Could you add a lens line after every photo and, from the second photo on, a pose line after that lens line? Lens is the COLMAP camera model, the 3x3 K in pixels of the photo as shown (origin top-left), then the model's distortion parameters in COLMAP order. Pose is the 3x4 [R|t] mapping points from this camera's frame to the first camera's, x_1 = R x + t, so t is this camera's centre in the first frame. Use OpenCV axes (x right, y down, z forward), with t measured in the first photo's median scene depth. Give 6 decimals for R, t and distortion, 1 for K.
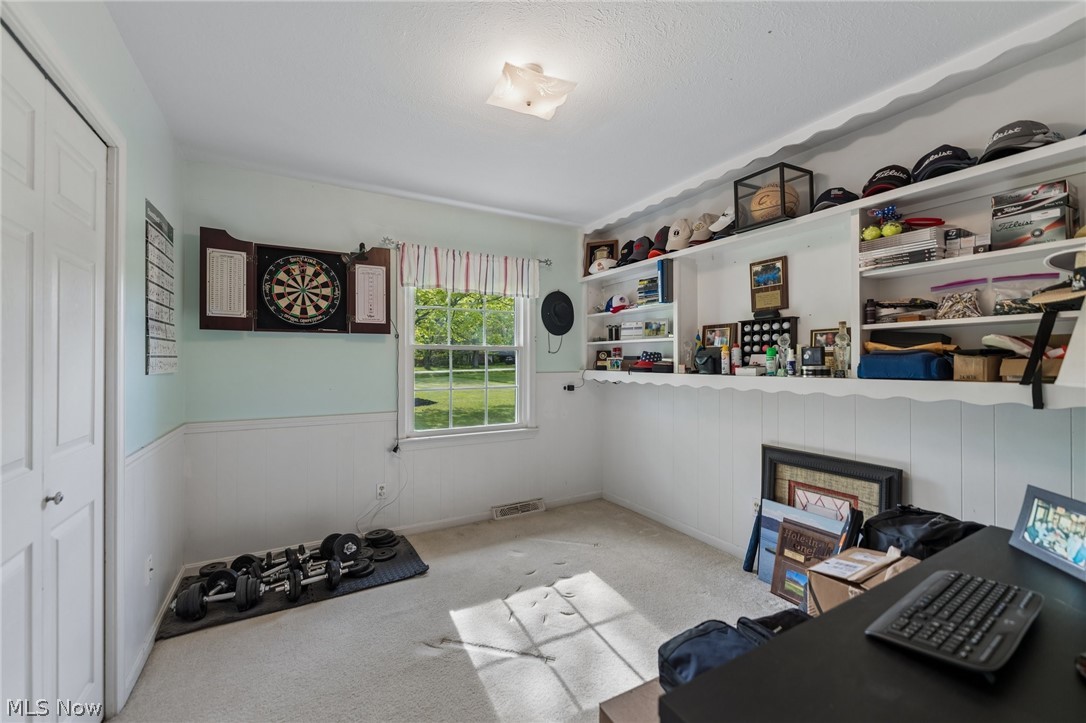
lens RADIAL K [[411.2, 0, 540.9], [0, 411.2, 362.1], [0, 0, 1]] dist [-0.001508, -0.000089]
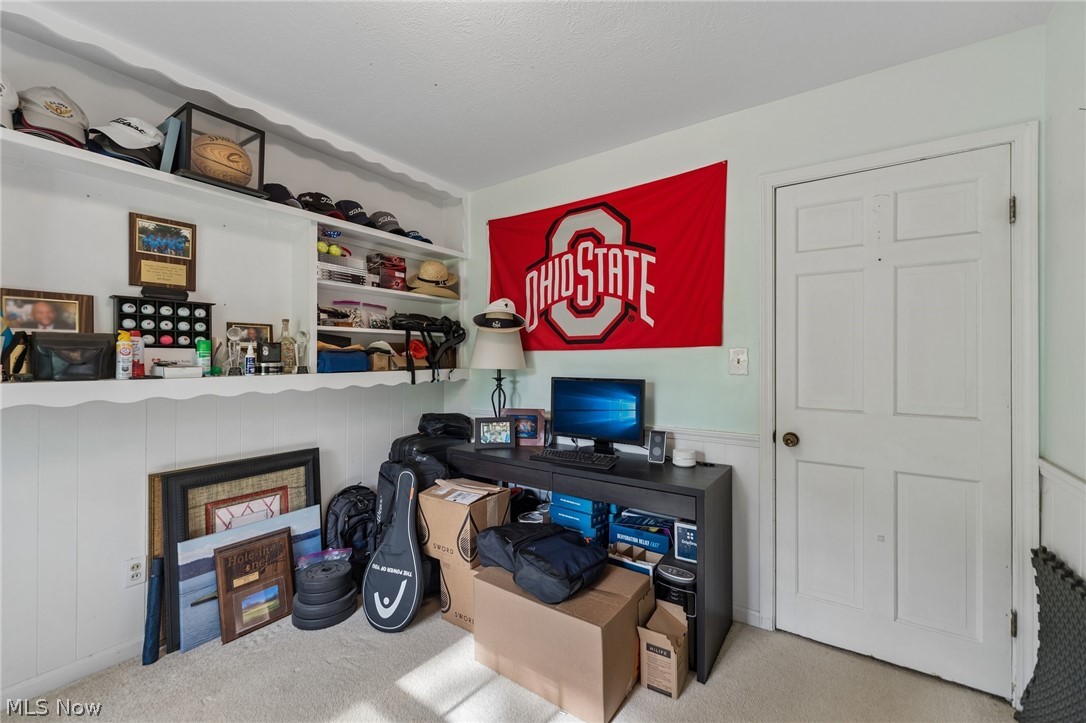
lens RADIAL K [[443.5, 0, 537.4], [0, 443.5, 358.2], [0, 0, 1]] dist [0.000856, -0.000027]
pose [[-0.392496, -0.001201, 0.919753, -0.501259], [-0.000285, 0.999999, 0.001184, -0.002413], [-0.919754, 0.000202, -0.392496, 0.804653]]
